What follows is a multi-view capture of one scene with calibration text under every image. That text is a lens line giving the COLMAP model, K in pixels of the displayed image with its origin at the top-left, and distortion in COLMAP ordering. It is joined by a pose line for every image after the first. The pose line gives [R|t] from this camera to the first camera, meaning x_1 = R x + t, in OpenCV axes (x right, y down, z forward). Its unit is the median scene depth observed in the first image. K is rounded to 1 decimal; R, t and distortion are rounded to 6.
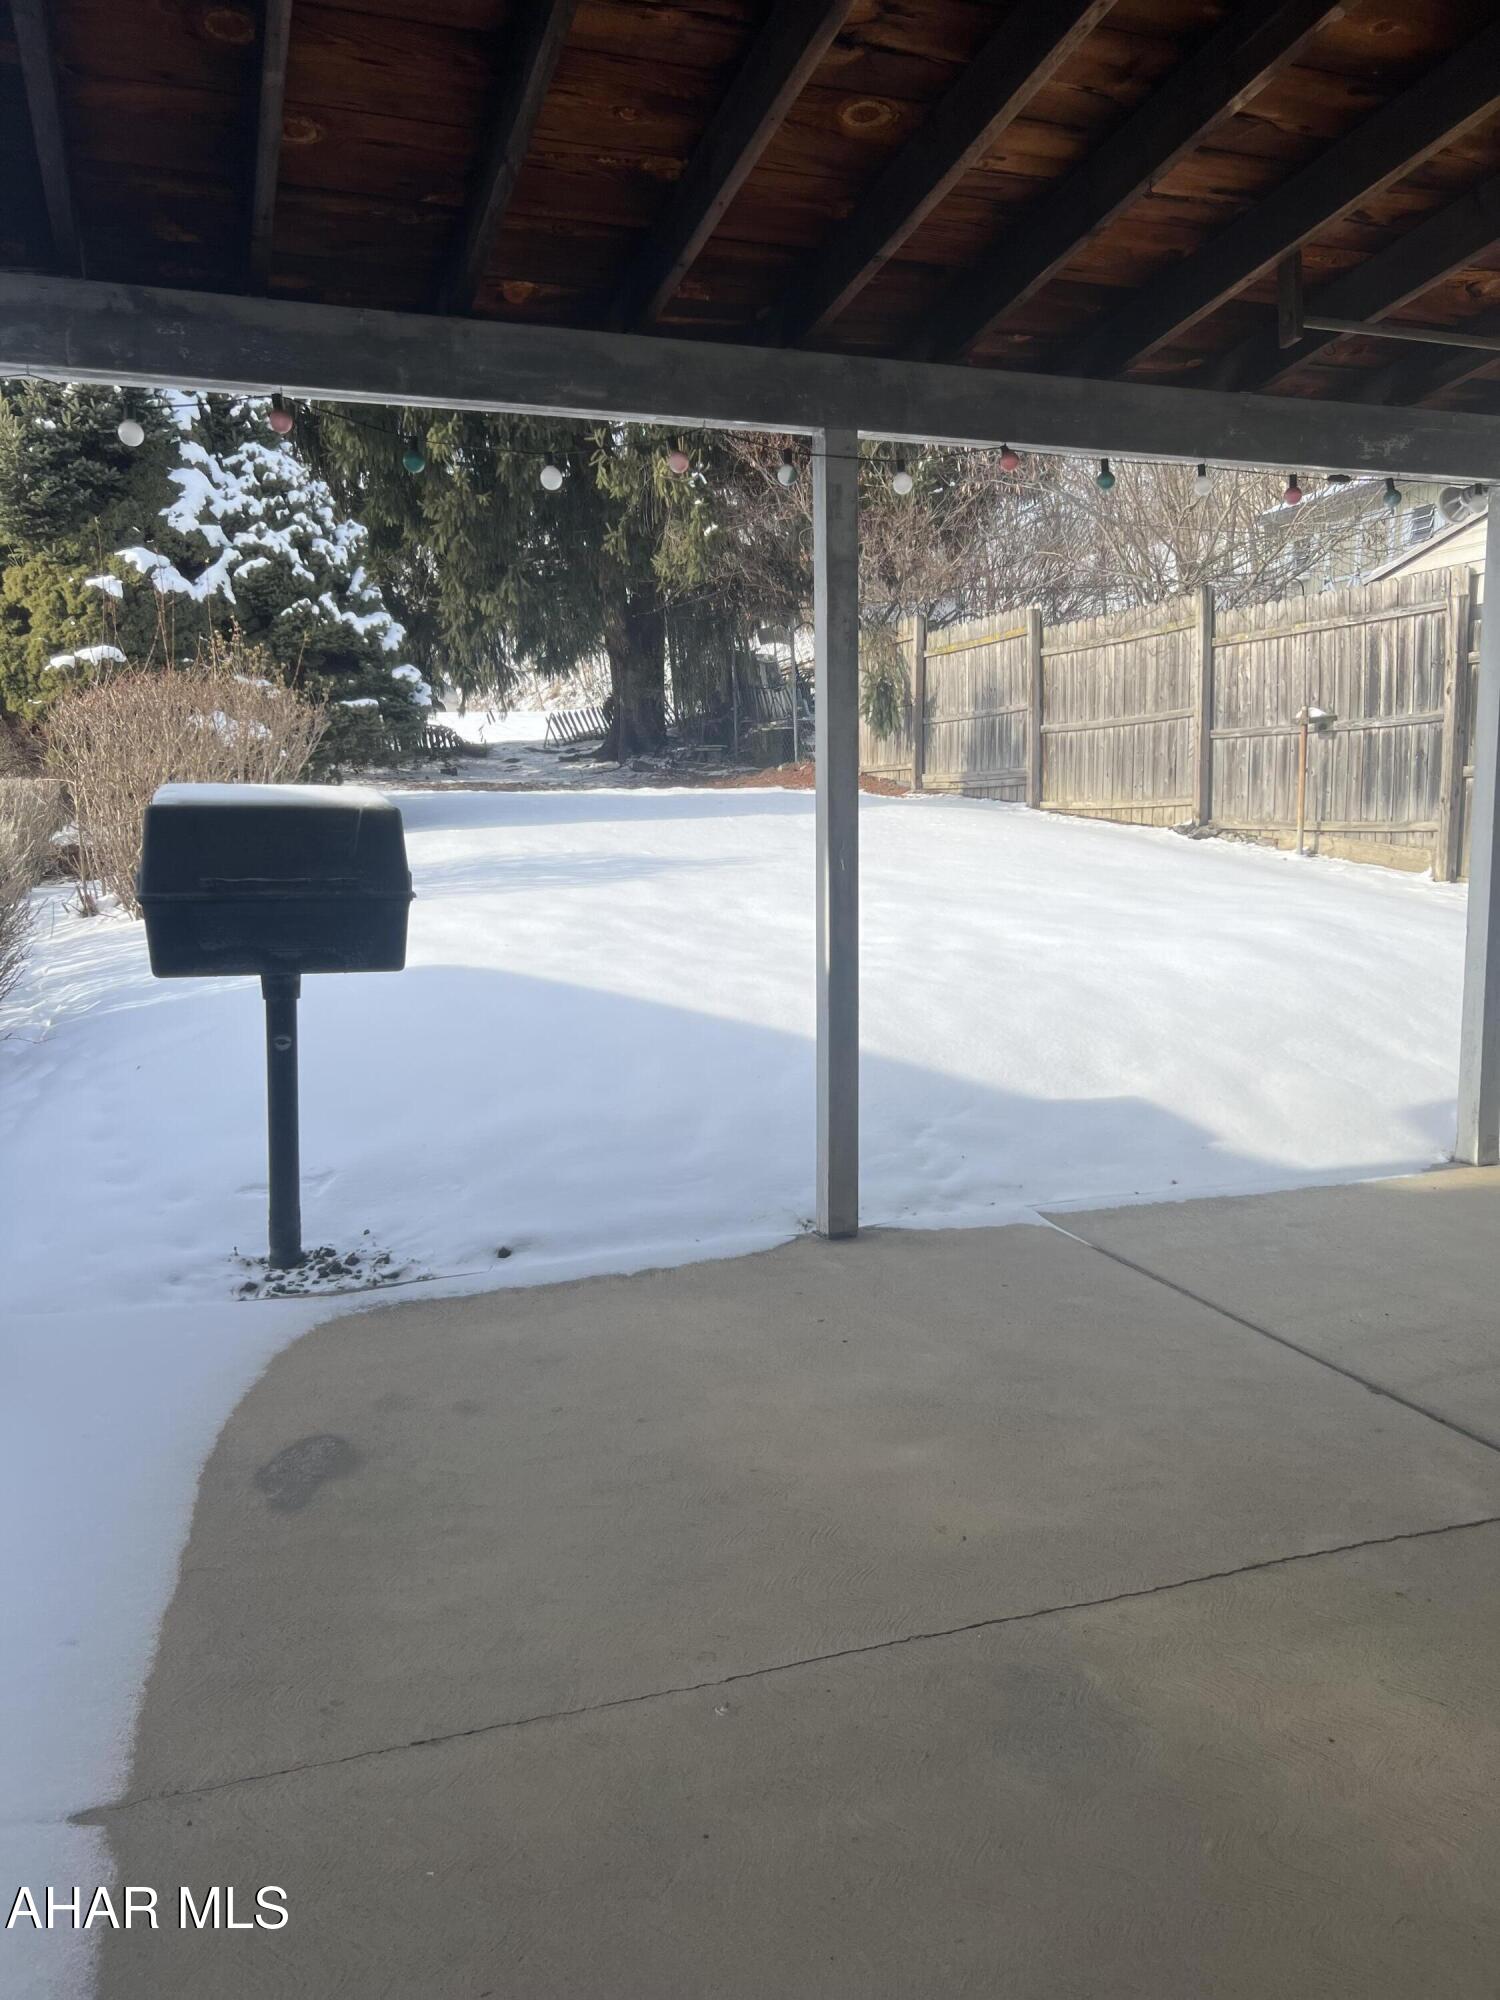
lens RADIAL K [[1519.3, 0, 750.0], [0, 1519.3, 1000.0], [0, 0, 1]] dist [0.040746, 0.008262]
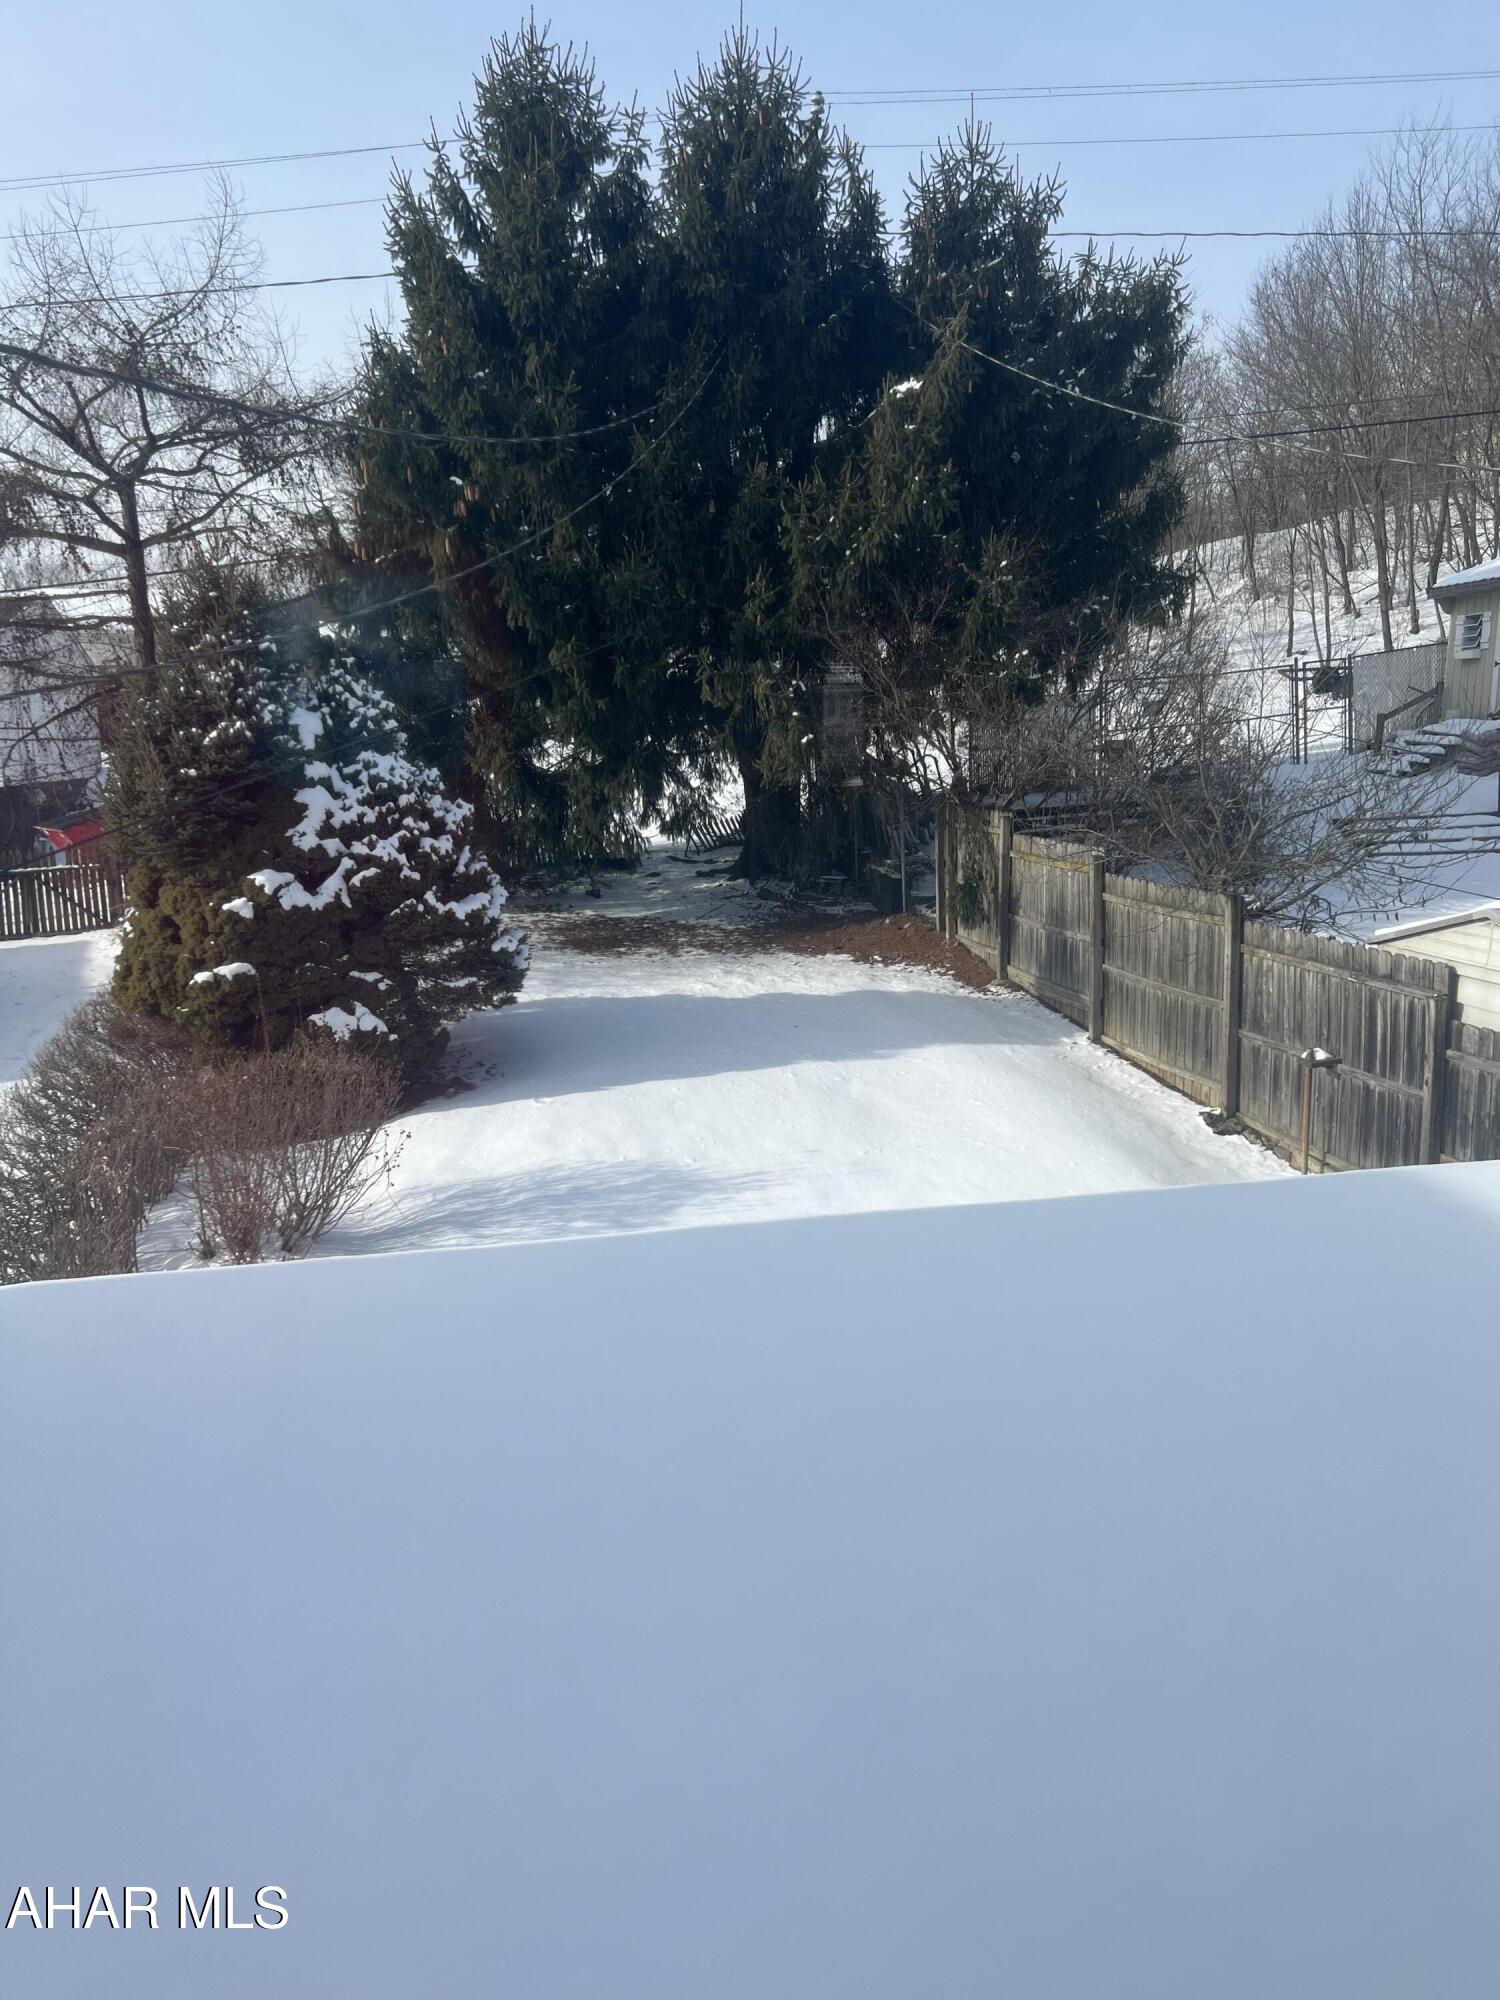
lens RADIAL K [[1497.1, 0, 741.0], [0, 1497.1, 1022.1], [0, 0, 1]] dist [0.087143, -0.142234]
pose [[0.989911, 0.015382, -0.140851, 0.108867], [-0.006263, 0.997868, 0.064958, -0.245761], [0.141550, -0.063420, 0.987897, -0.069846]]
